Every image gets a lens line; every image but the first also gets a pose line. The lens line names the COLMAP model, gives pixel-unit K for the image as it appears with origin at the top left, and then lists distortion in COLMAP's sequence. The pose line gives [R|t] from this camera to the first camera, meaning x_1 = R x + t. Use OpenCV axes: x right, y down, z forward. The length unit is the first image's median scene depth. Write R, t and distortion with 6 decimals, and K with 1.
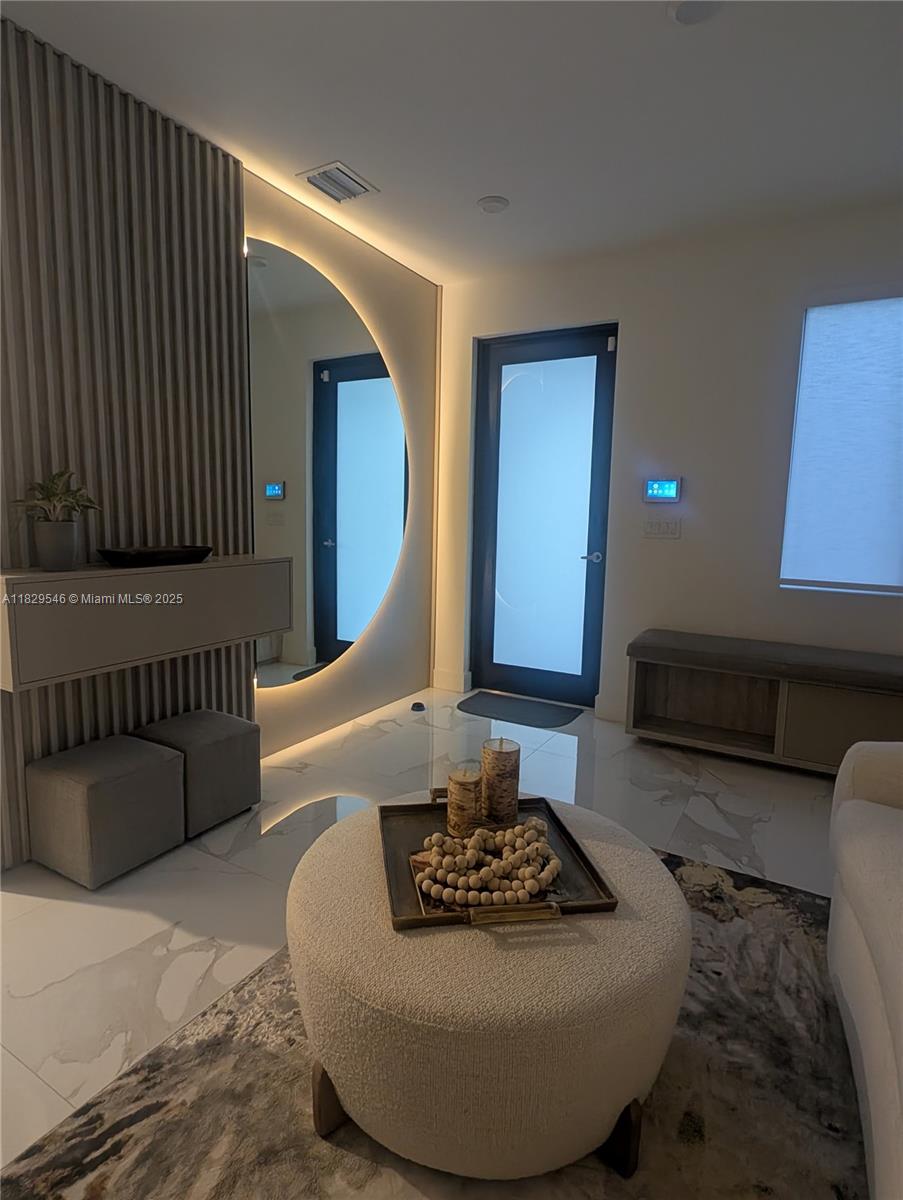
lens RADIAL K [[628.4, 0, 451.5], [0, 628.4, 600.0], [0, 0, 1]] dist [0.001782, 0.000007]
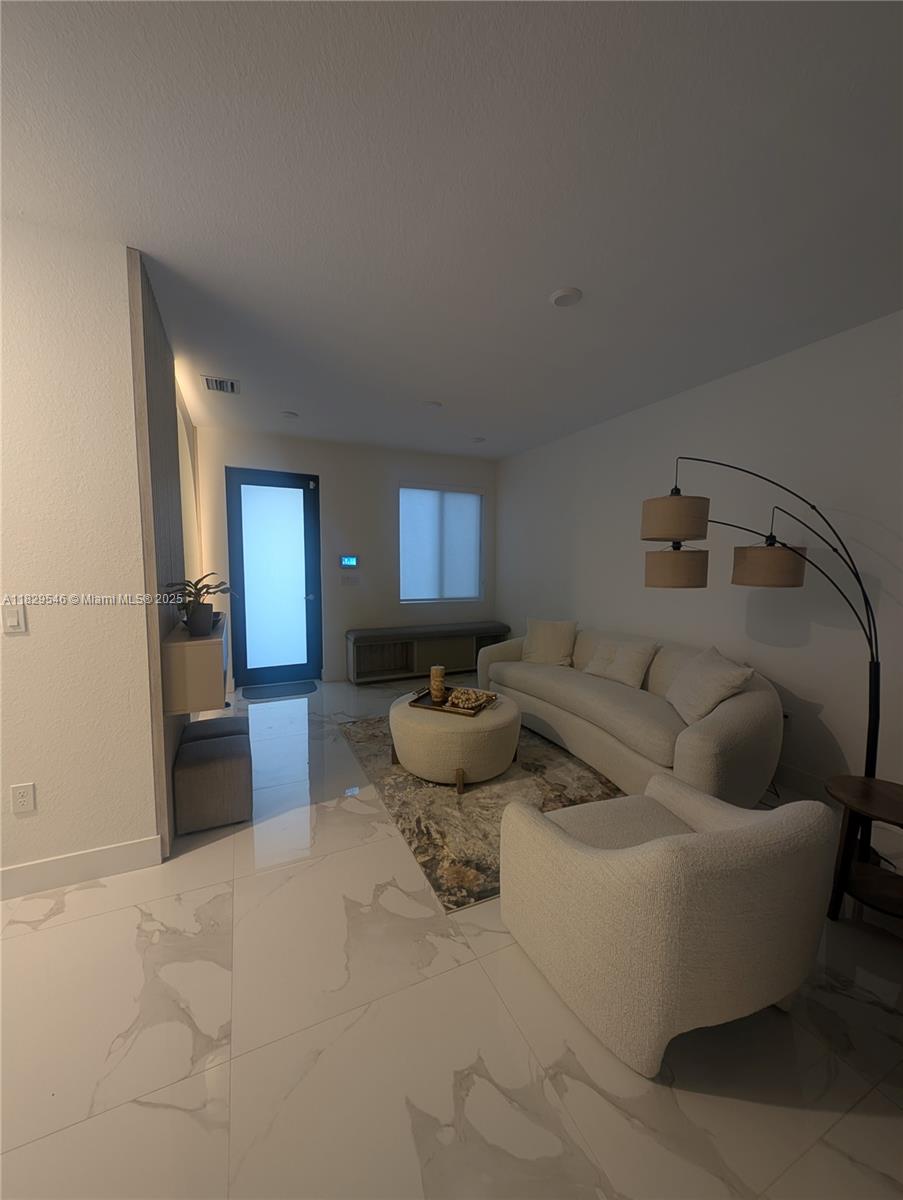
lens RADIAL K [[440.3, 0, 451.5], [0, 440.3, 600.0], [0, 0, 1]] dist [0.000221, 0.000000]
pose [[0.573544, -0.088589, 0.814370, -0.659407], [0.119295, 0.992570, 0.023957, -0.045896], [-0.810442, 0.083410, 0.579851, -0.091169]]
